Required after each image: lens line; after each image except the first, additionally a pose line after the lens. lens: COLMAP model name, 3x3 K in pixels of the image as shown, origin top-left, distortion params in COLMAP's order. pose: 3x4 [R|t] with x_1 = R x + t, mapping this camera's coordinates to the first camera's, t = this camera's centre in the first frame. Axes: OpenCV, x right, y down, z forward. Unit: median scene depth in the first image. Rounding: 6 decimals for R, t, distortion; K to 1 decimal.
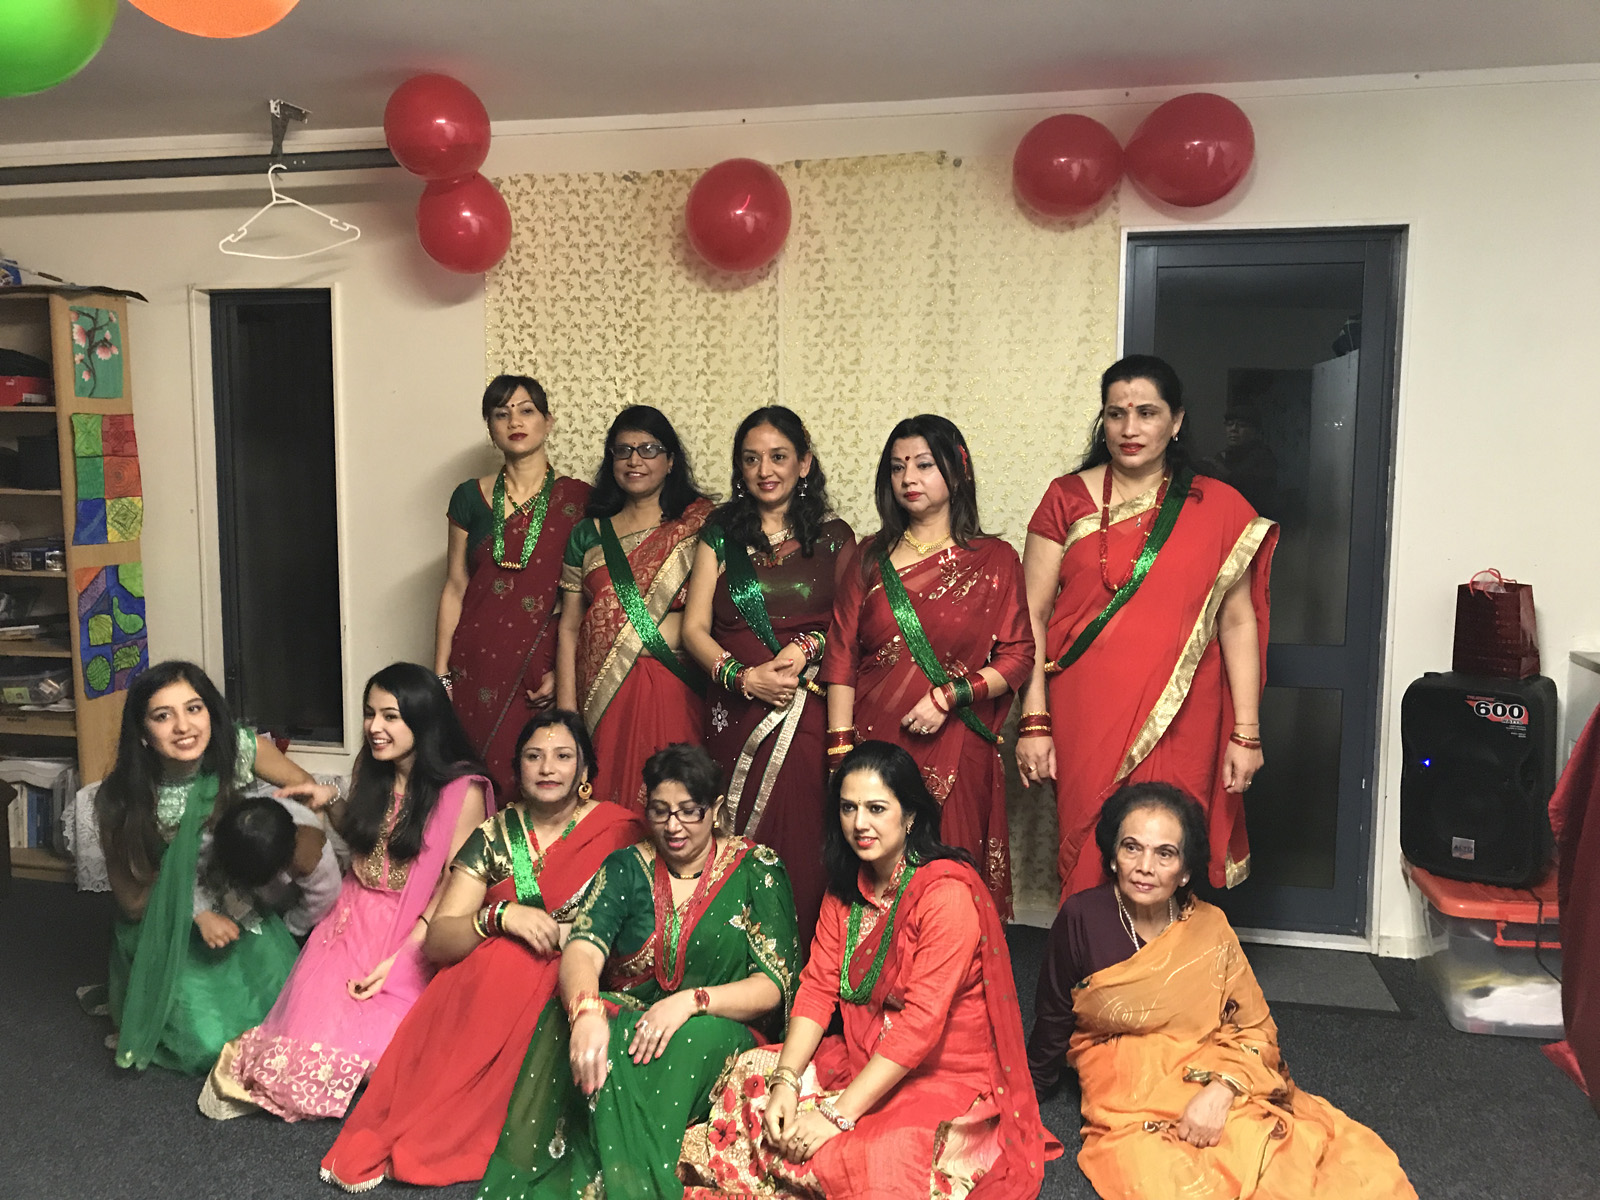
lens RADIAL K [[1291.2, 0, 802.6], [0, 1291.2, 597.0], [0, 0, 1]] dist [0.025252, 0.009174]
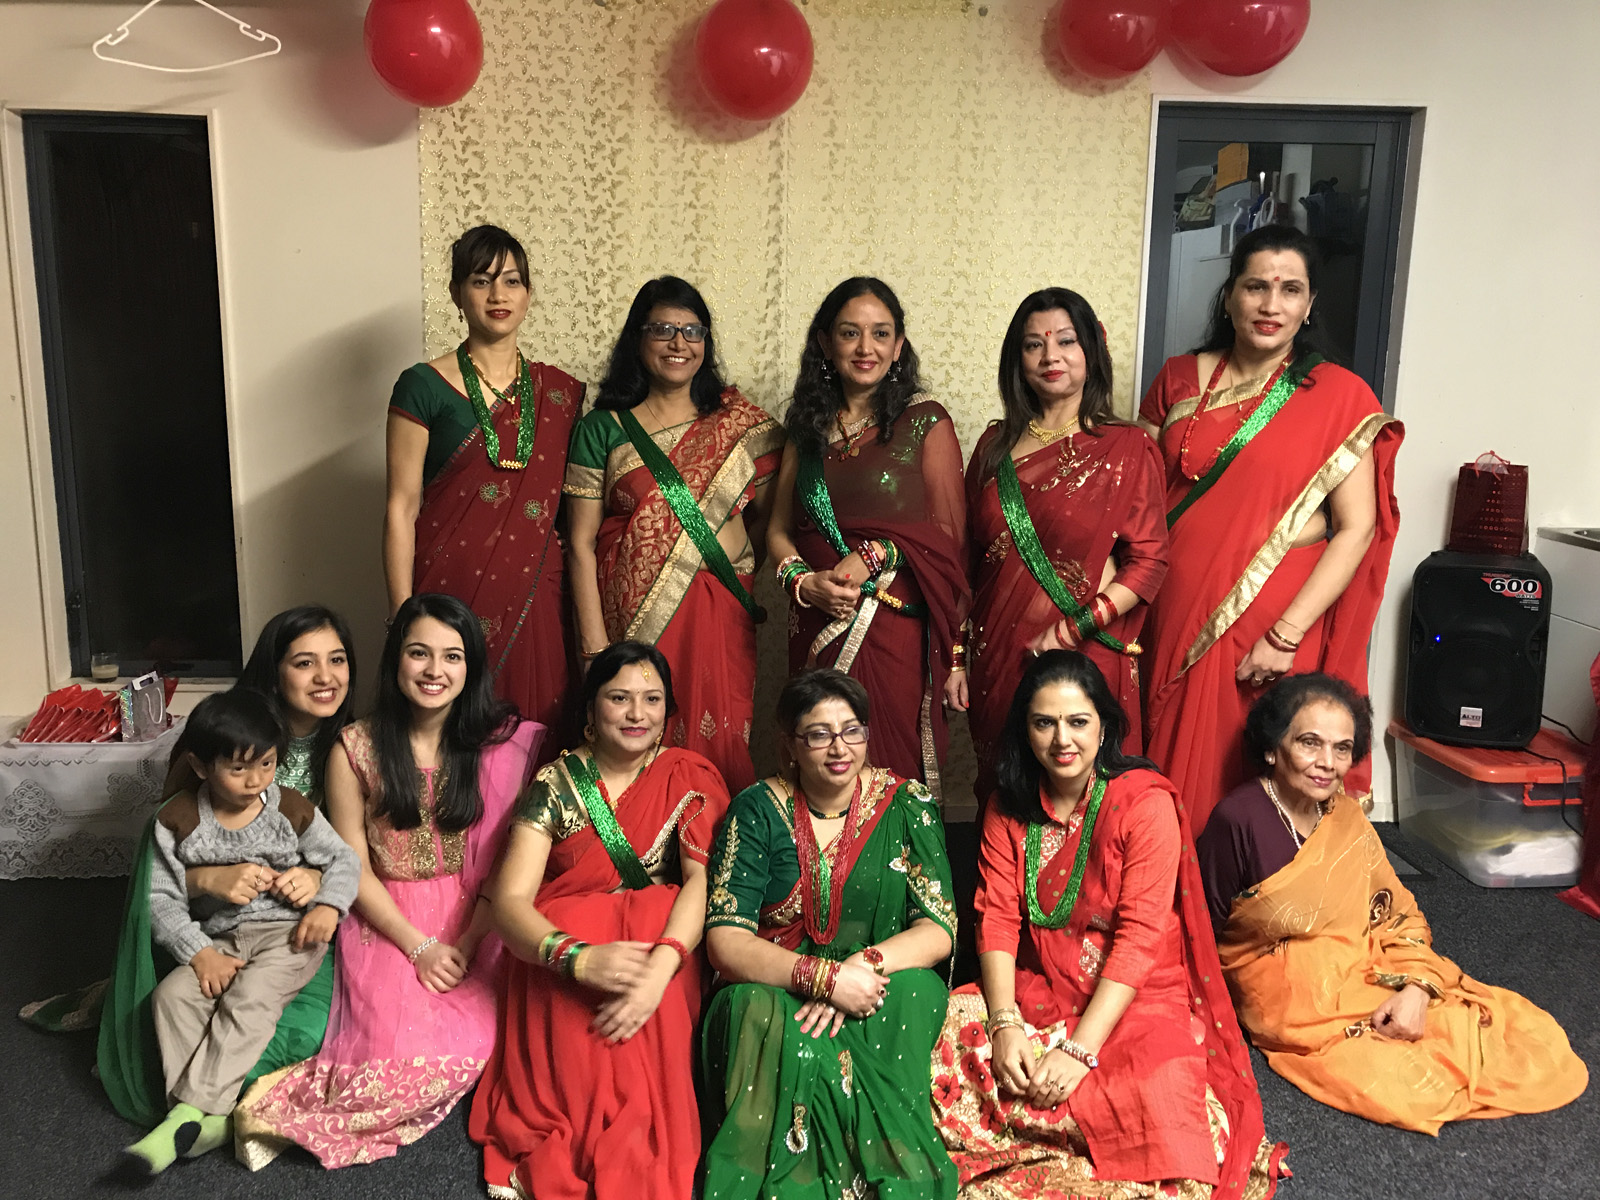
lens RADIAL K [[1299.4, 0, 788.0], [0, 1299.4, 584.0], [0, 0, 1]] dist [-0.005658, 0.033399]
pose [[0.963850, -0.039865, 0.263446, -0.263824], [0.019890, 0.996750, 0.078058, -0.006918], [-0.265702, -0.069996, 0.961511, 0.123376]]
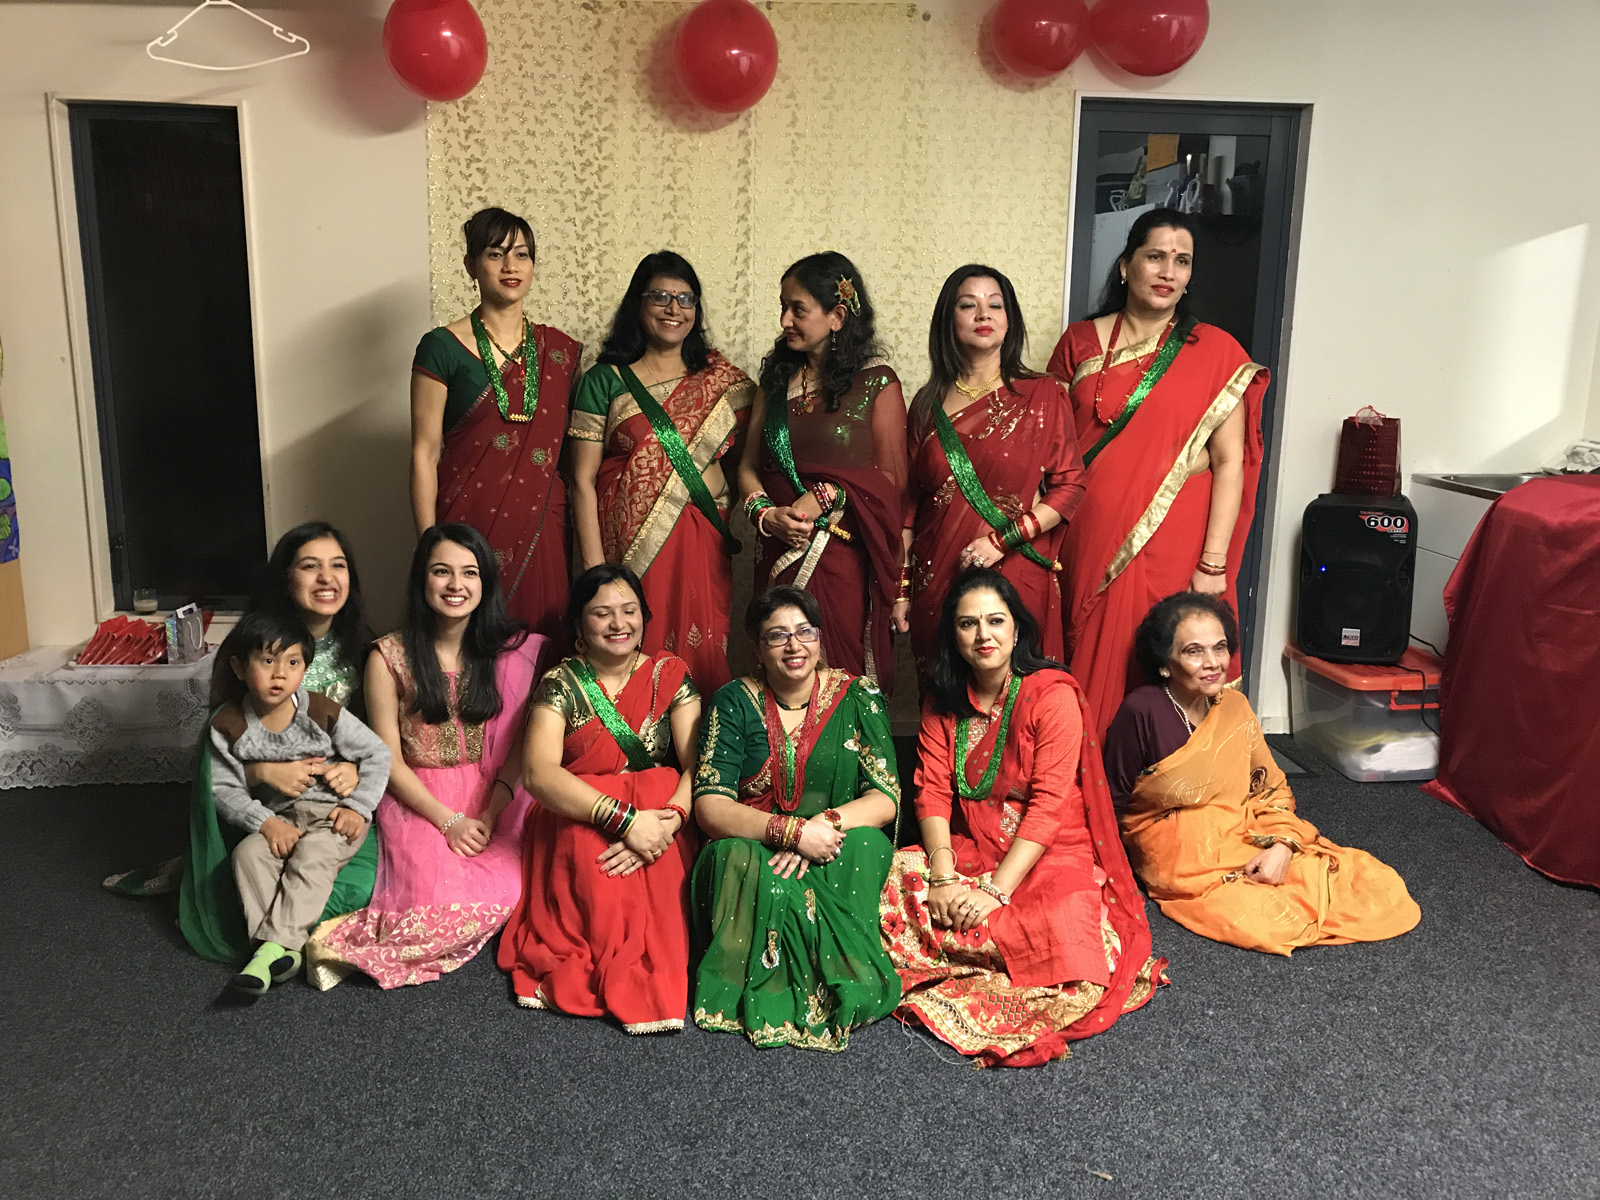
lens RADIAL K [[1299.4, 0, 788.0], [0, 1299.4, 584.0], [0, 0, 1]] dist [-0.005658, 0.033399]
pose [[0.955377, -0.050177, 0.291097, -0.303722], [0.022333, 0.994916, 0.098202, 0.011326], [-0.294545, -0.087319, 0.951640, 0.003222]]
